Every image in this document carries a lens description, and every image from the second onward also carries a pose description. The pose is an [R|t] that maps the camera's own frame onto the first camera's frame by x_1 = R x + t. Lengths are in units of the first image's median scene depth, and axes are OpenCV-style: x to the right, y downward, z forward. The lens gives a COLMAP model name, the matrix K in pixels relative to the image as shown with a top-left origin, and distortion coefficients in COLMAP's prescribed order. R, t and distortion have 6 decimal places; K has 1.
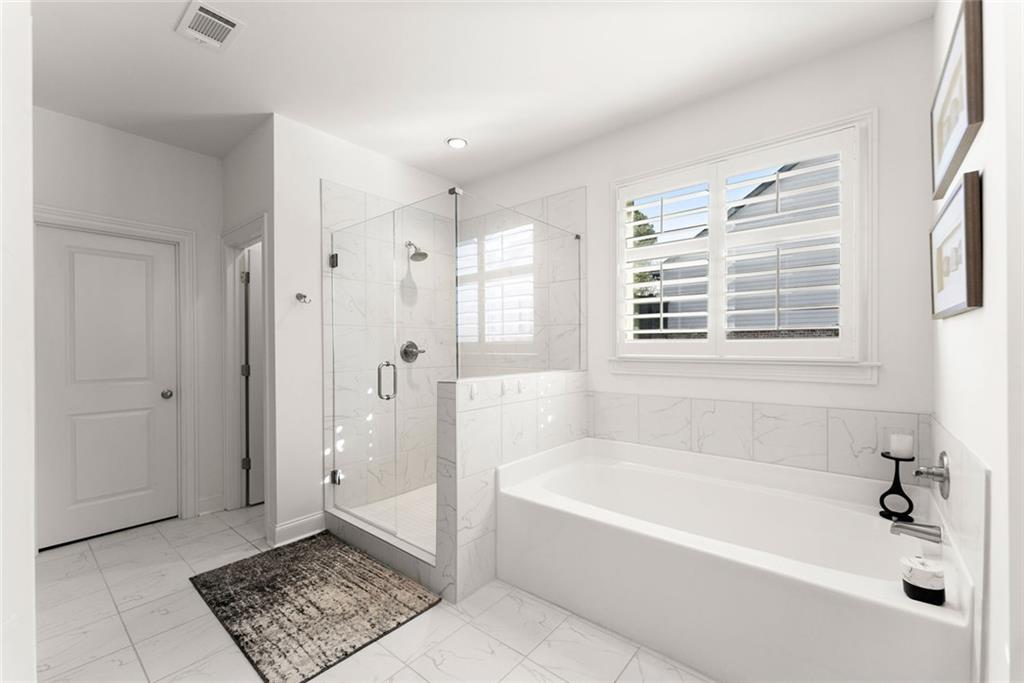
lens RADIAL K [[421.4, 0, 508.4], [0, 421.4, 345.8], [0, 0, 1]] dist [0.006006, 0.000487]
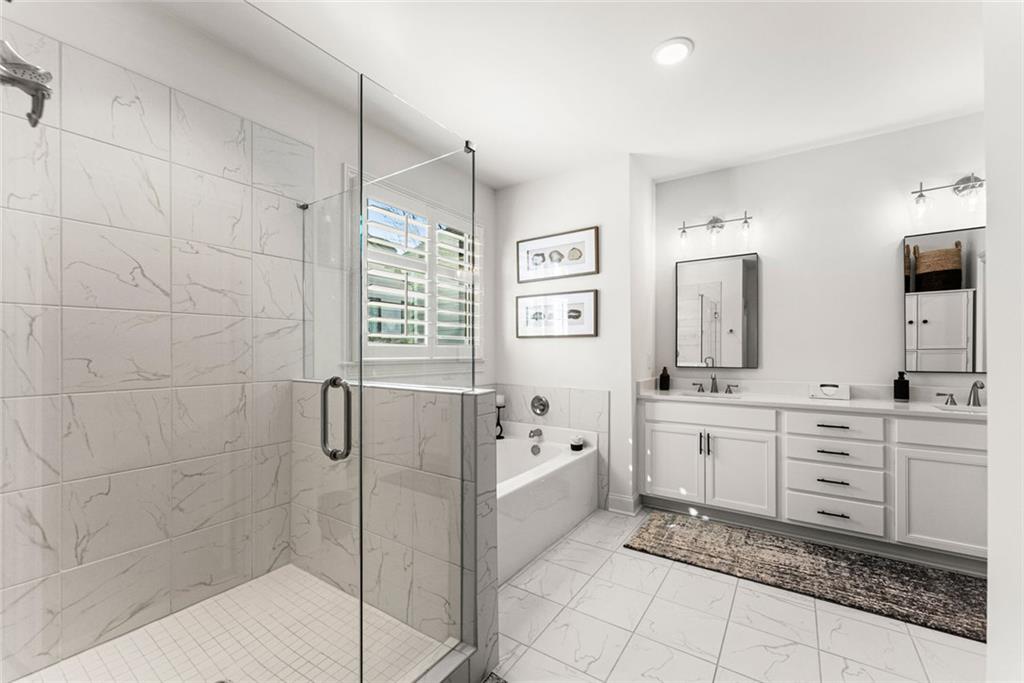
lens RADIAL K [[421.4, 0, 507.5], [0, 421.4, 344.0], [0, 0, 1]] dist [0.006006, 0.000487]
pose [[-0.108828, 0.022180, 0.993813, -0.765741], [0.001757, 0.999754, -0.022120, 0.011753], [-0.994059, -0.000661, -0.108840, 0.862019]]
